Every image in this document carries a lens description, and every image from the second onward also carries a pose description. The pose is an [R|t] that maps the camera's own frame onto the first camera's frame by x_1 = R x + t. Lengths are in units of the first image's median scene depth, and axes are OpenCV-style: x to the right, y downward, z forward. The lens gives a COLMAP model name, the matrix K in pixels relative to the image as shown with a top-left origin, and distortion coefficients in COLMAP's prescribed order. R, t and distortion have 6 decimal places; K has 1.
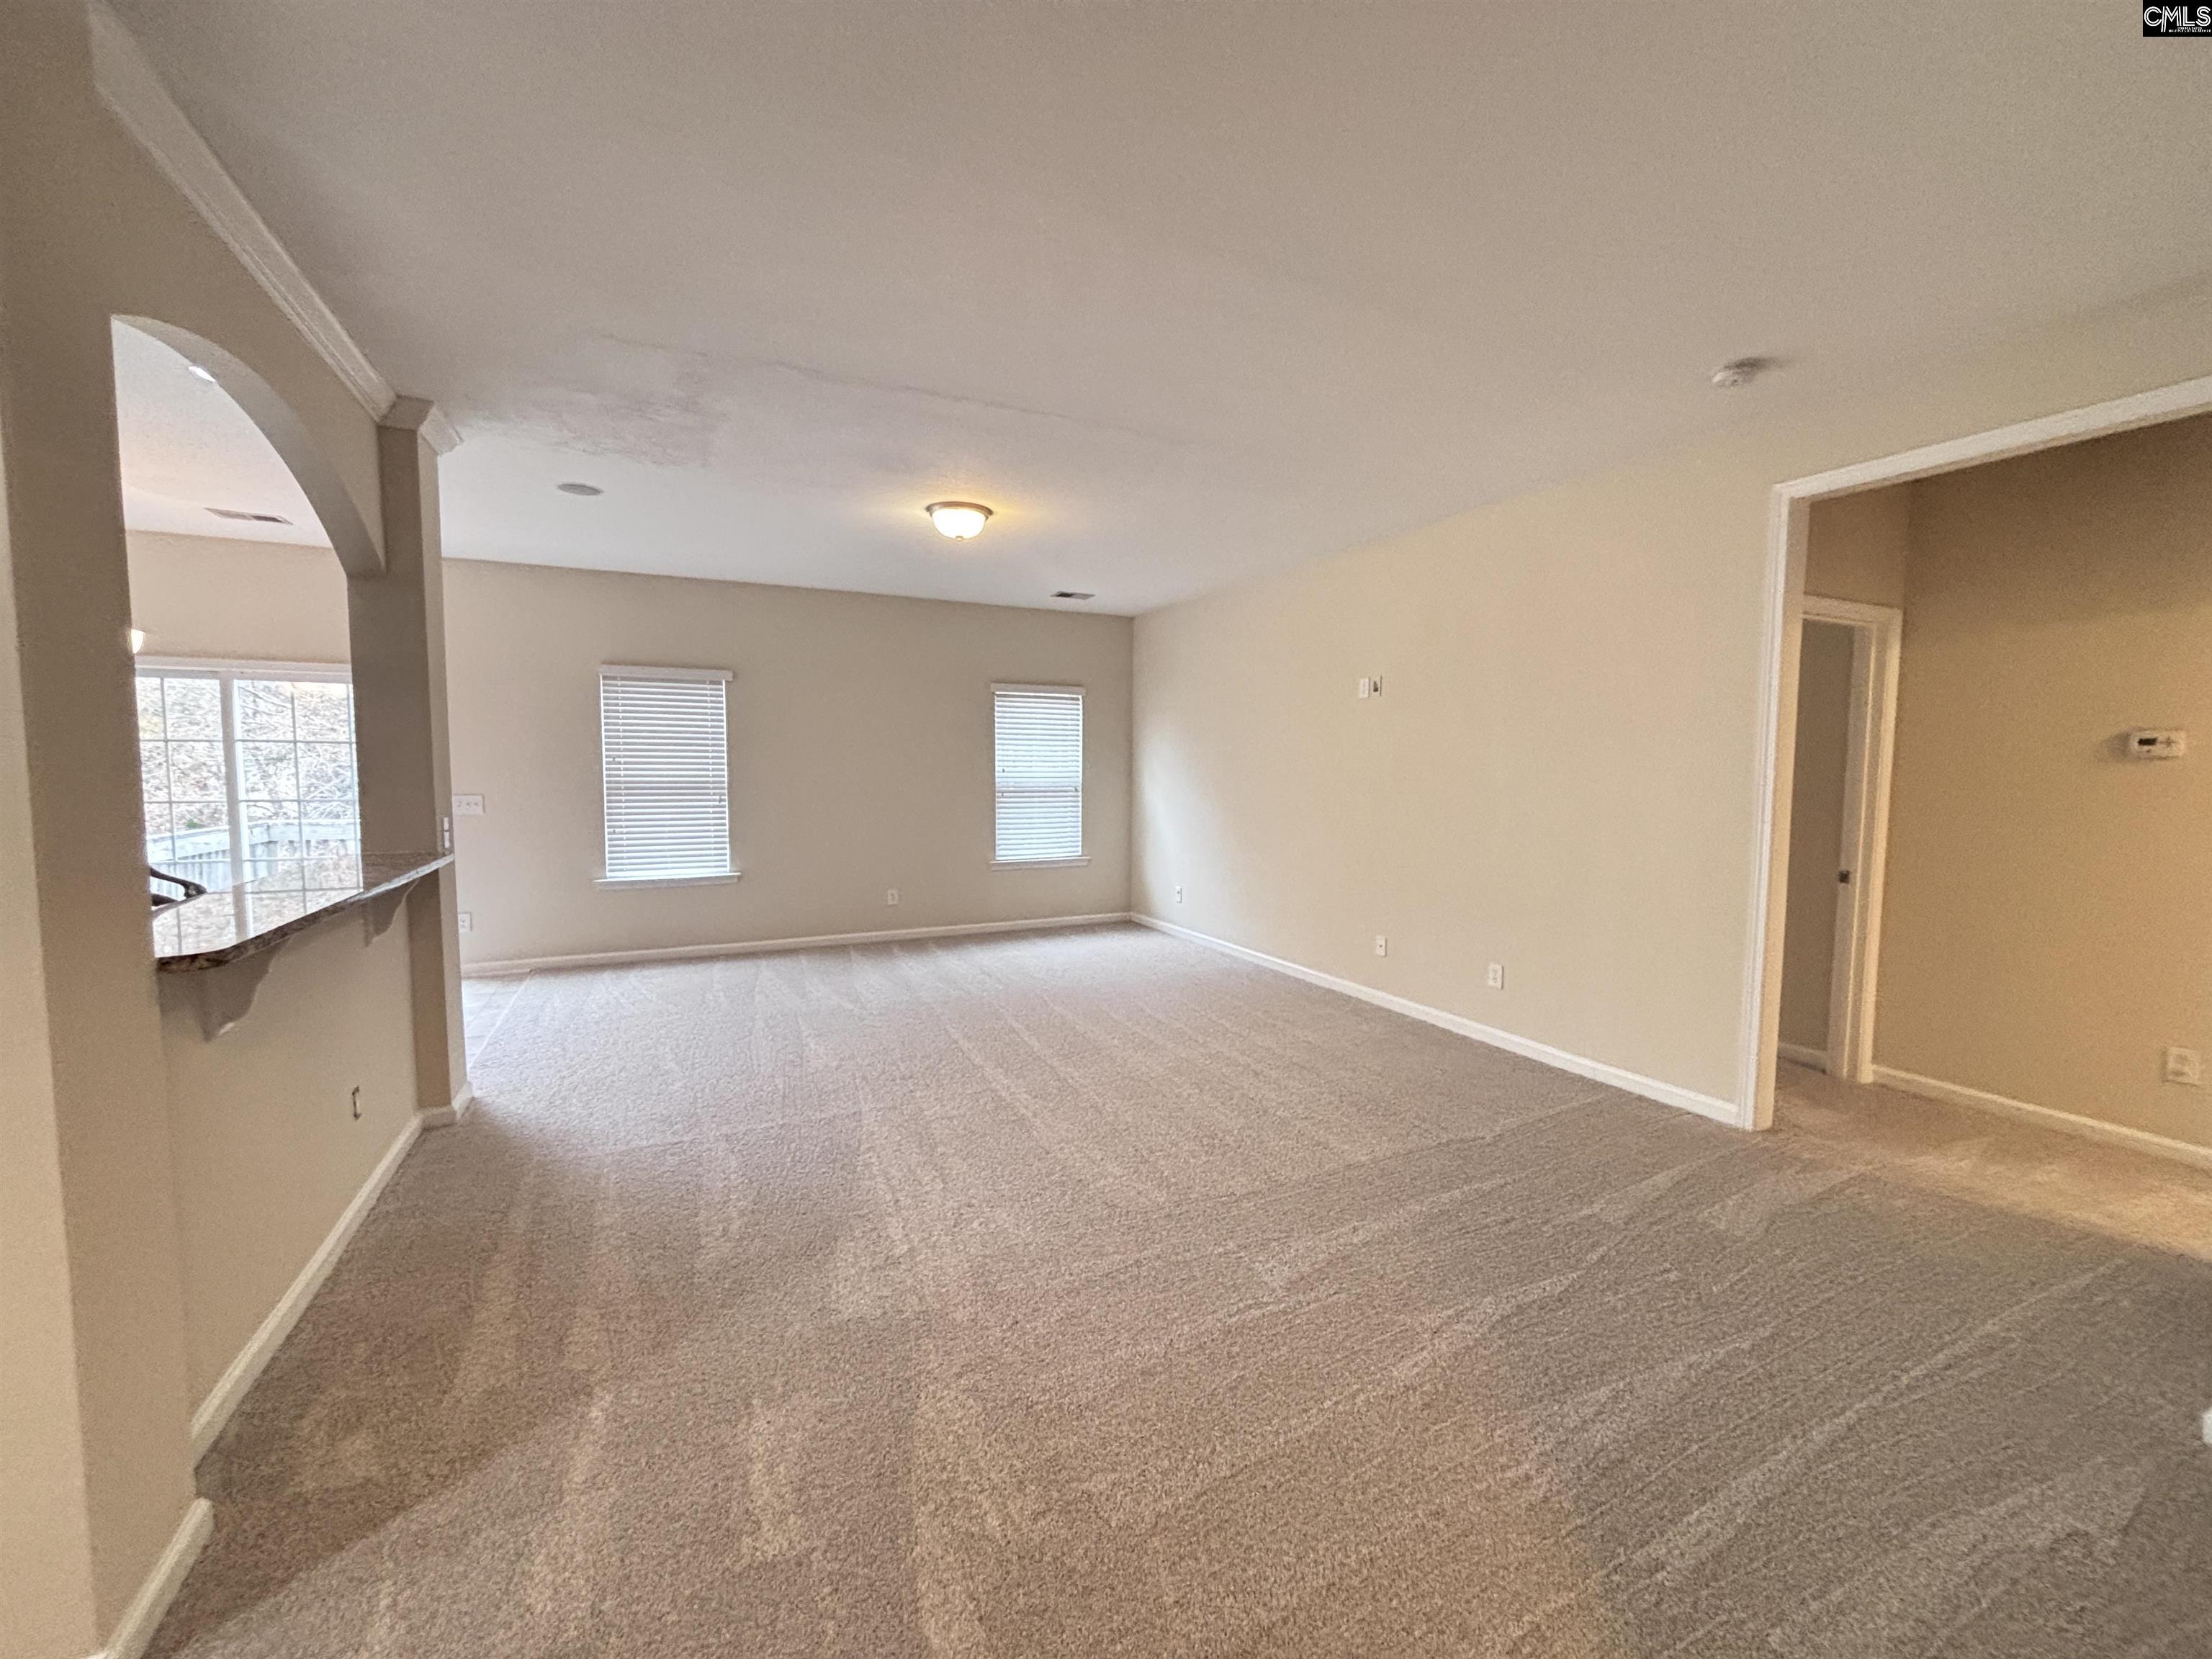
lens RADIAL K [[890.7, 0, 1108.5], [0, 890.7, 825.5], [0, 0, 1]] dist [0.001524, 0.000072]
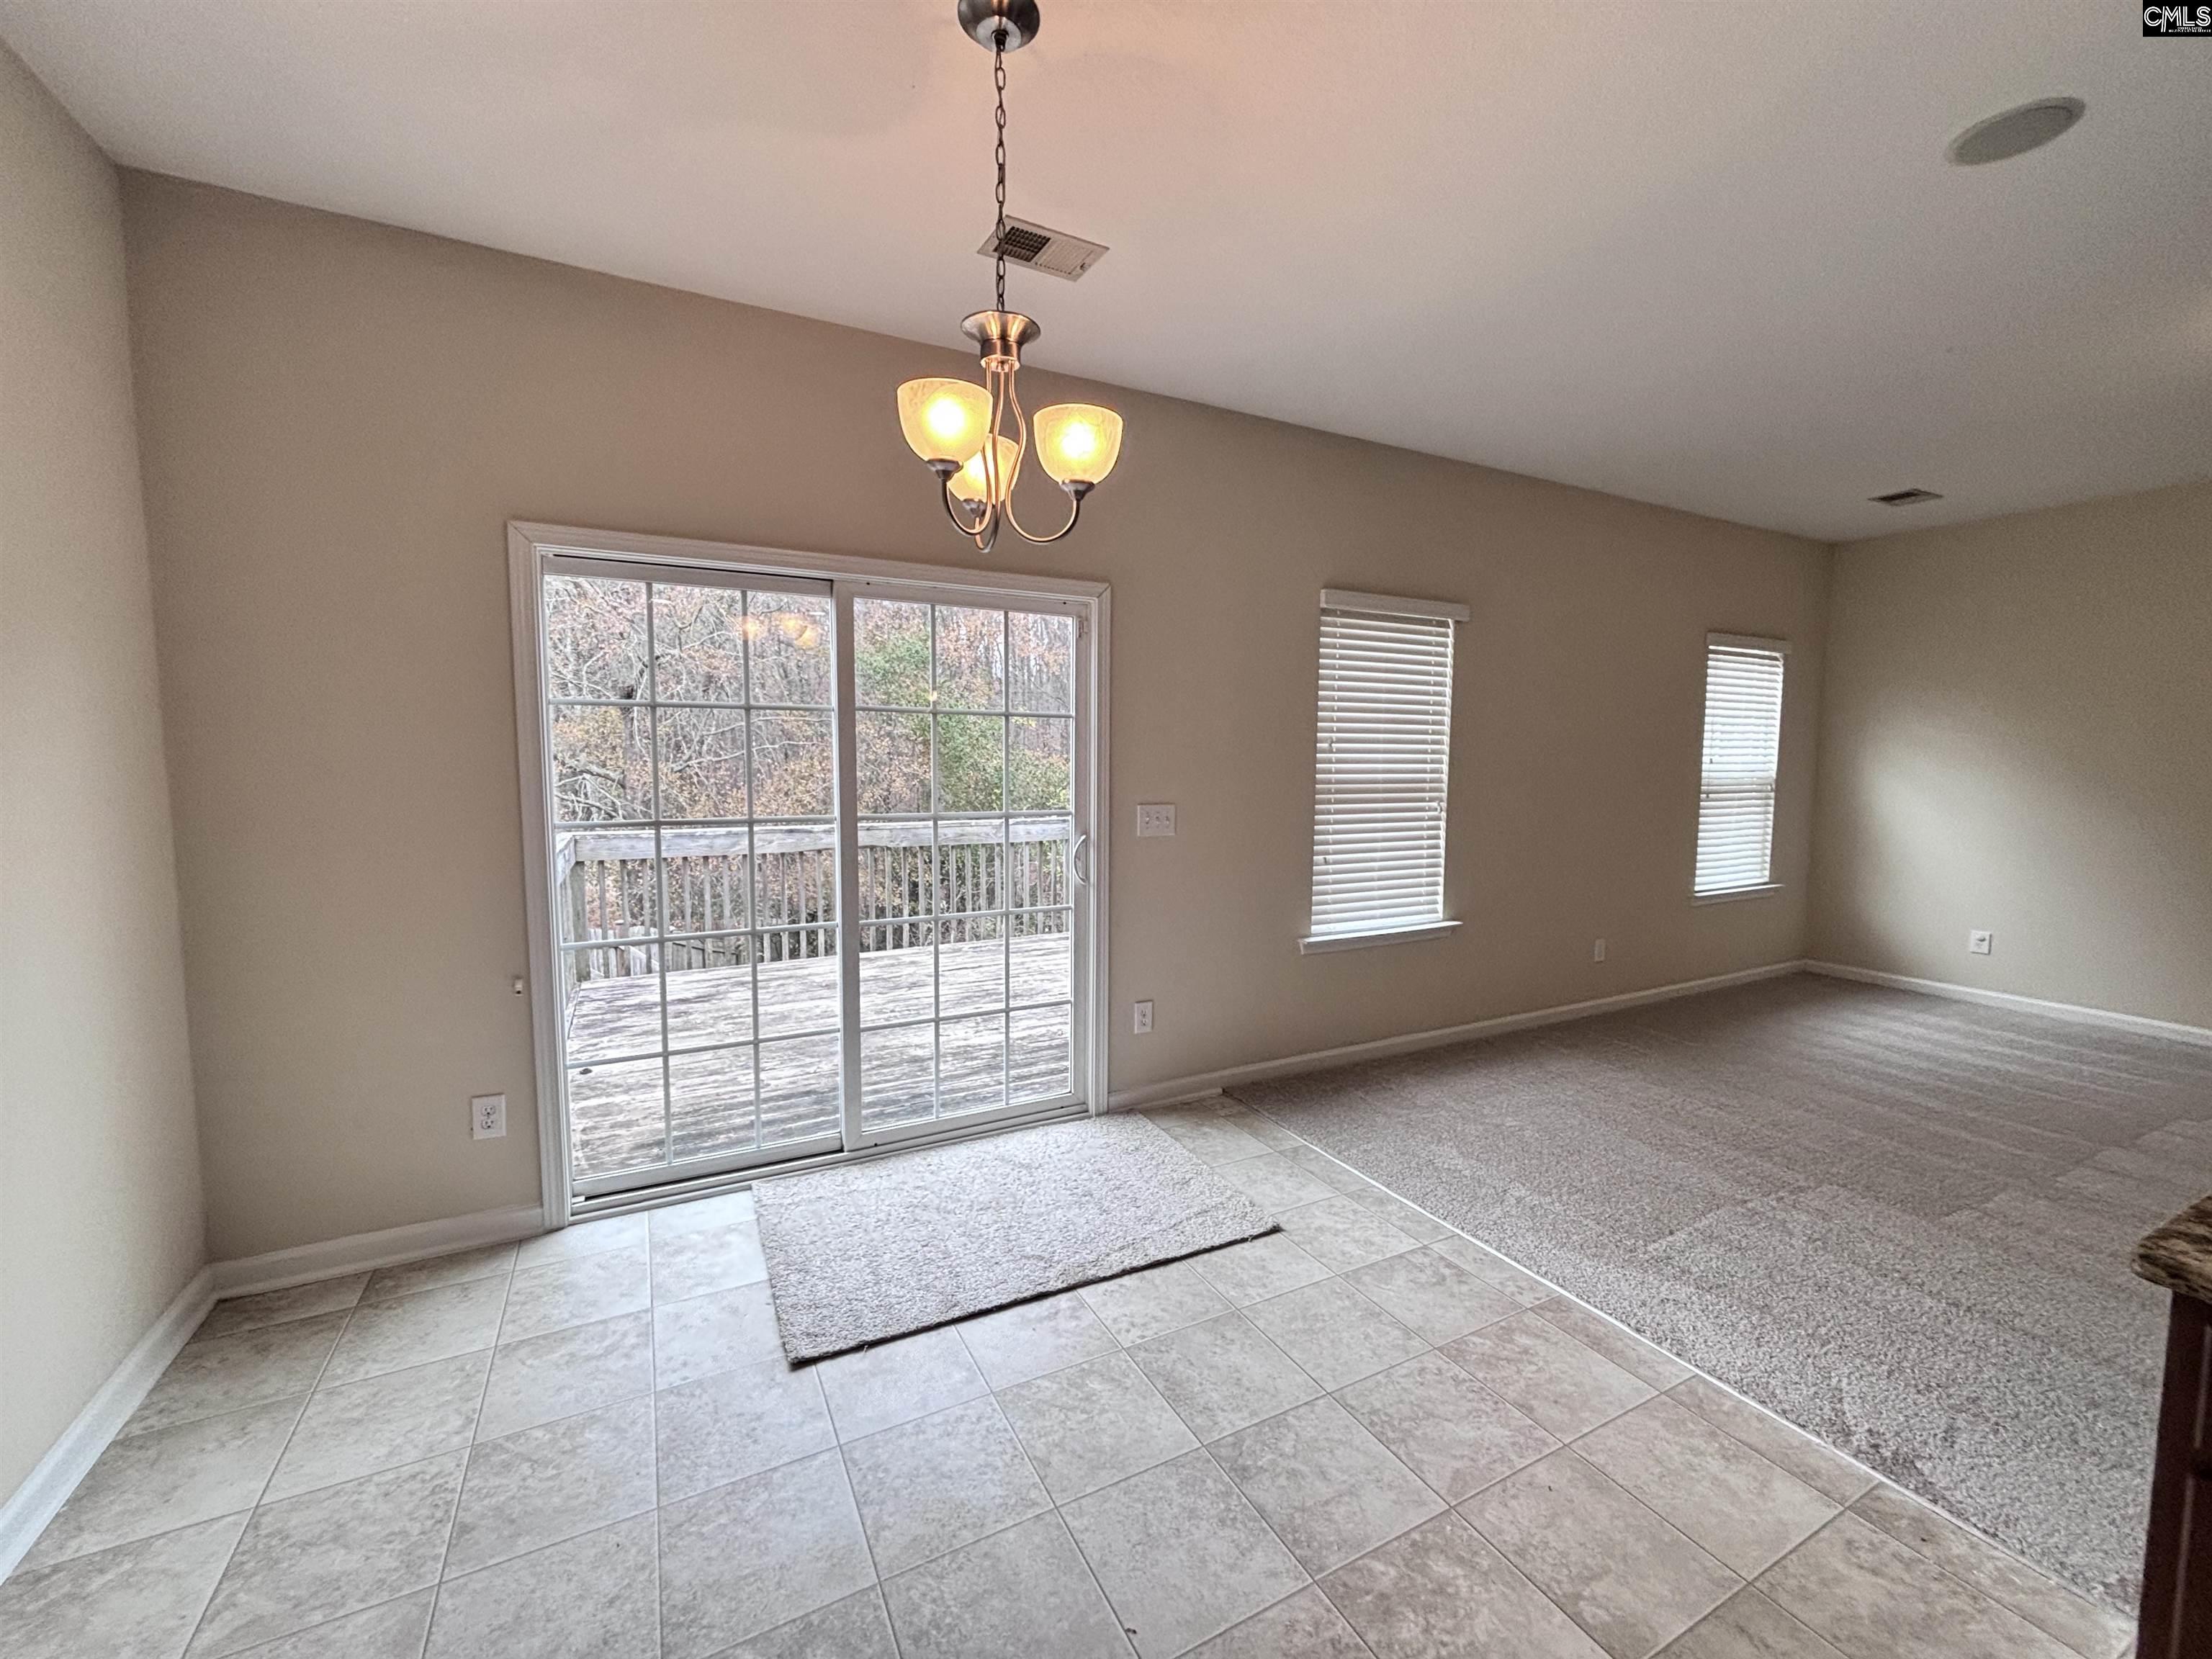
lens RADIAL K [[890.7, 0, 1104.1], [0, 890.7, 829.6], [0, 0, 1]] dist [0.001524, 0.000072]
pose [[0.999819, -0.007457, 0.017526, -0.693678], [0.007374, 0.999961, 0.004810, -0.018452], [-0.017561, -0.004680, 0.999835, 0.369430]]
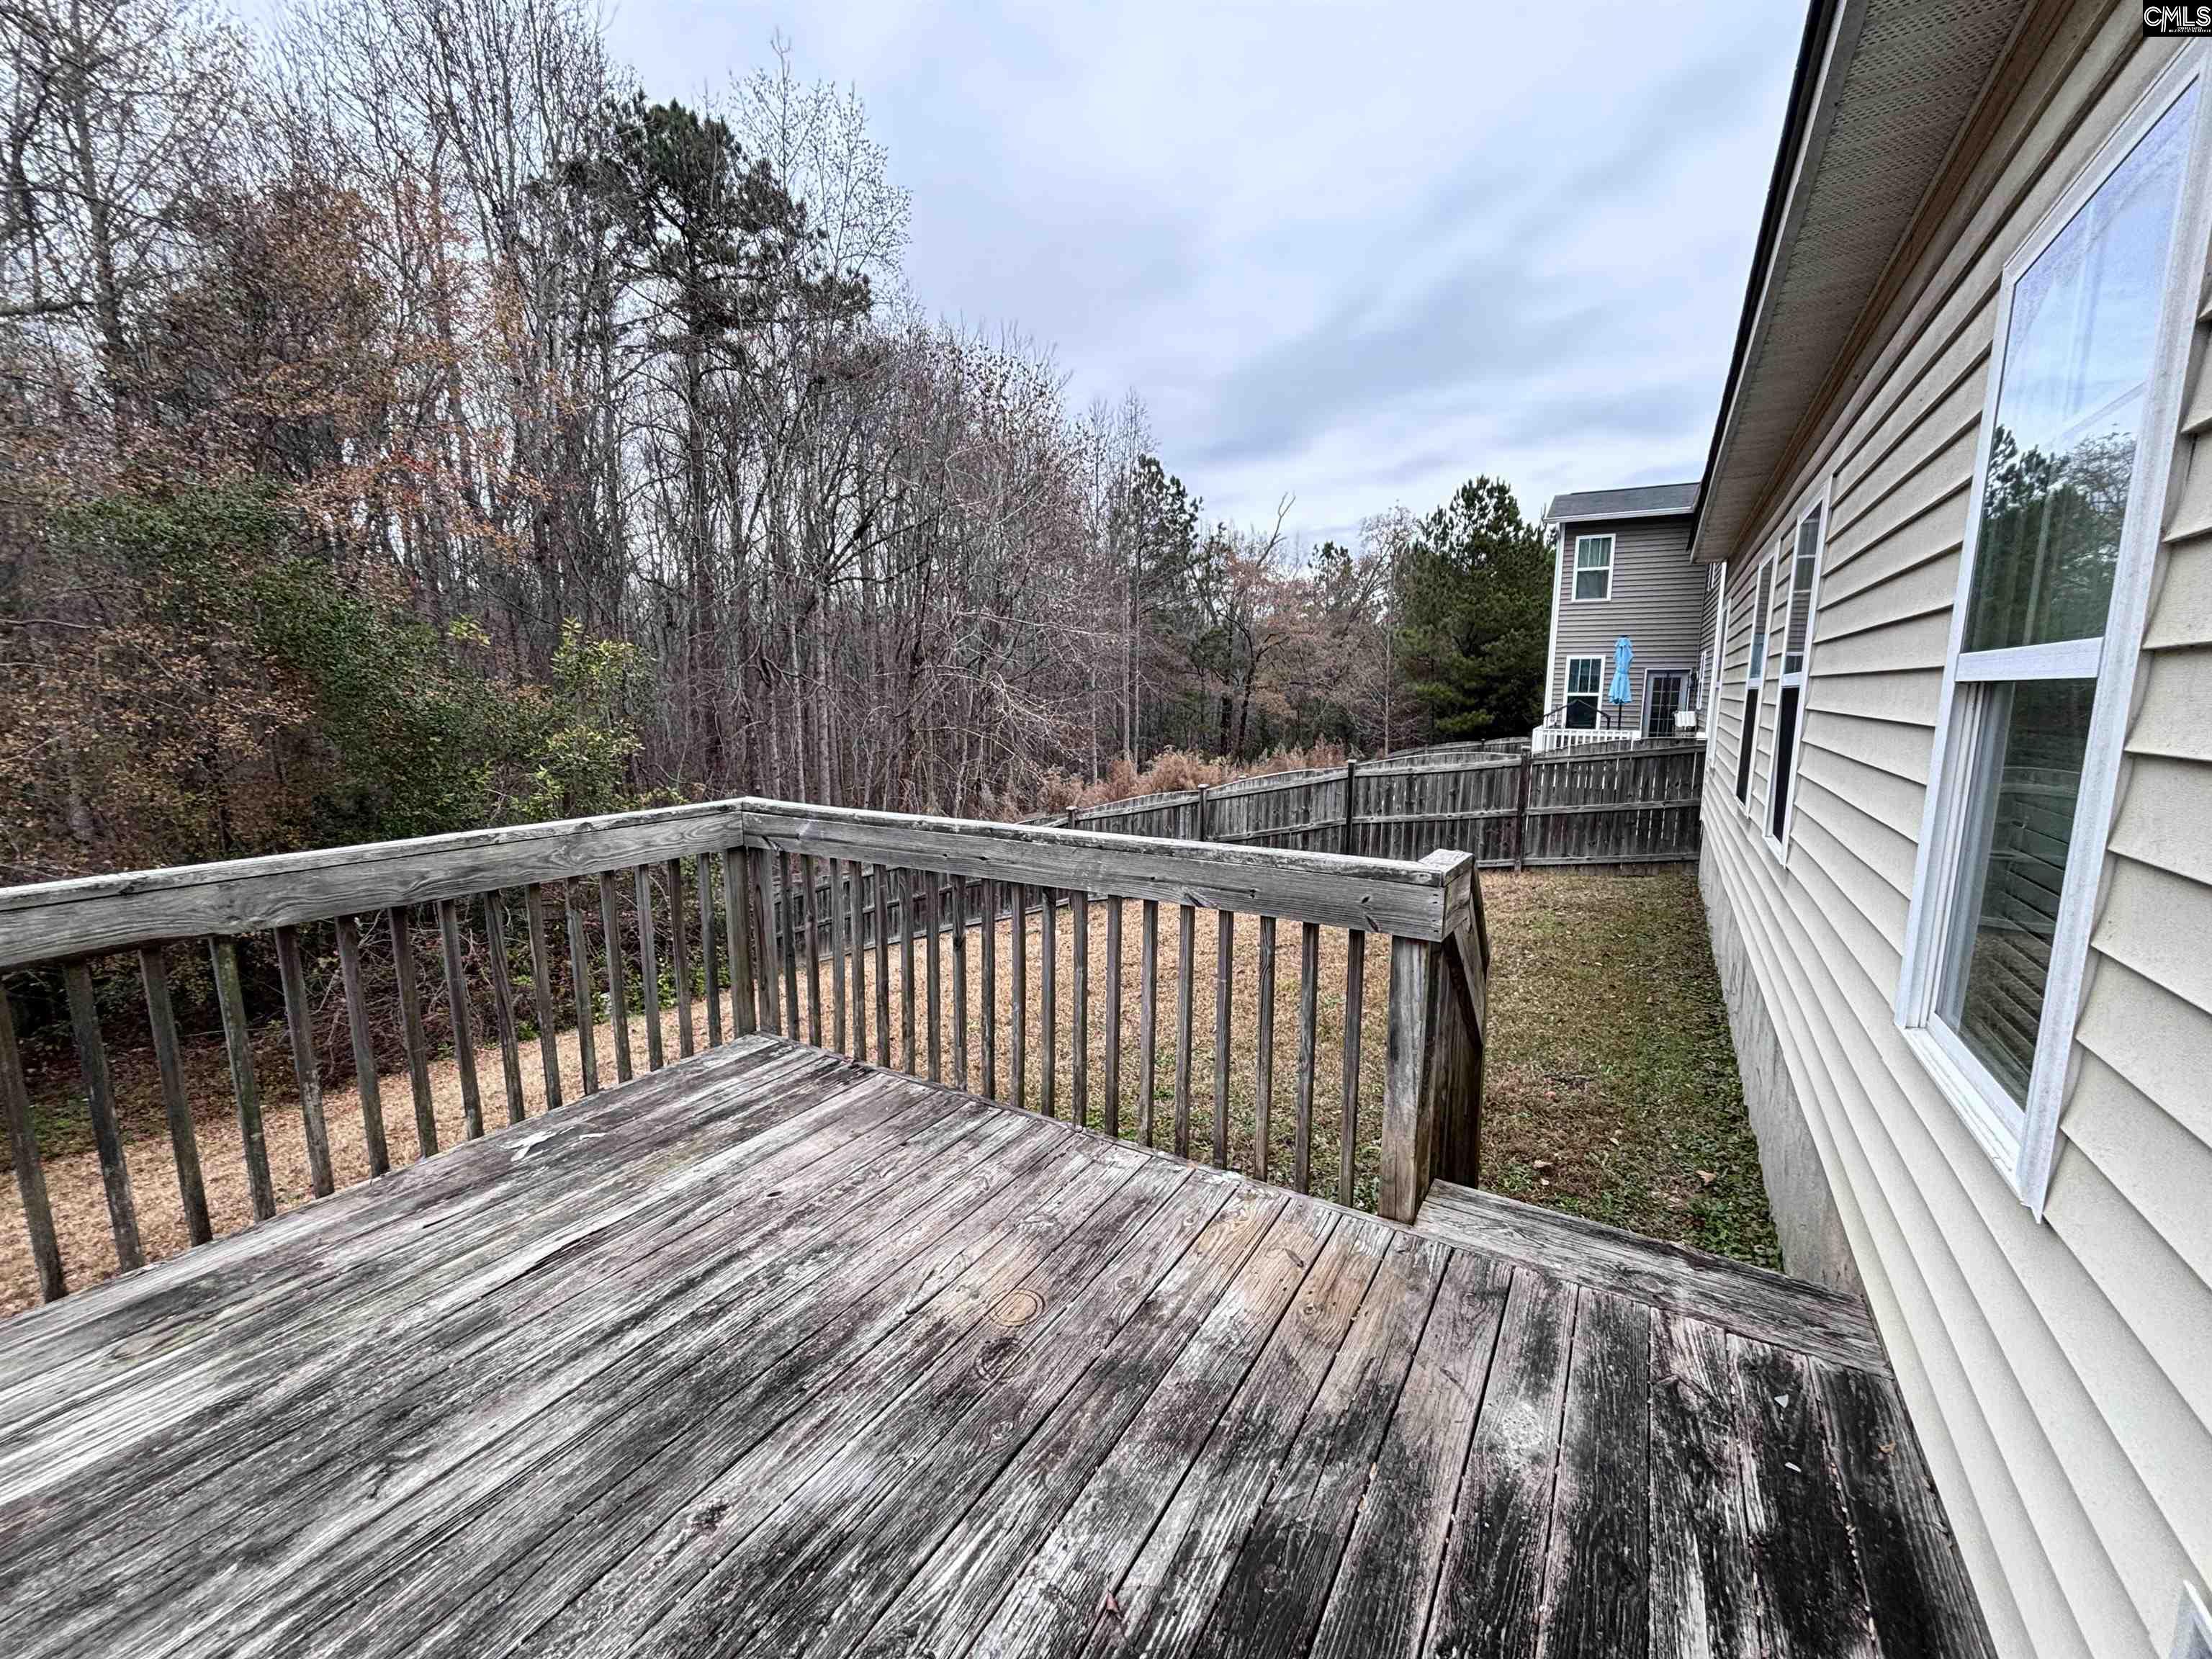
lens RADIAL K [[890.7, 0, 1103.8], [0, 890.7, 829.0], [0, 0, 1]] dist [0.001524, 0.000072]
pose [[0.845560, -0.089917, 0.526253, -0.747457], [0.048683, 0.994594, 0.091717, -0.033254], [-0.531656, -0.051932, 0.845367, 0.617376]]
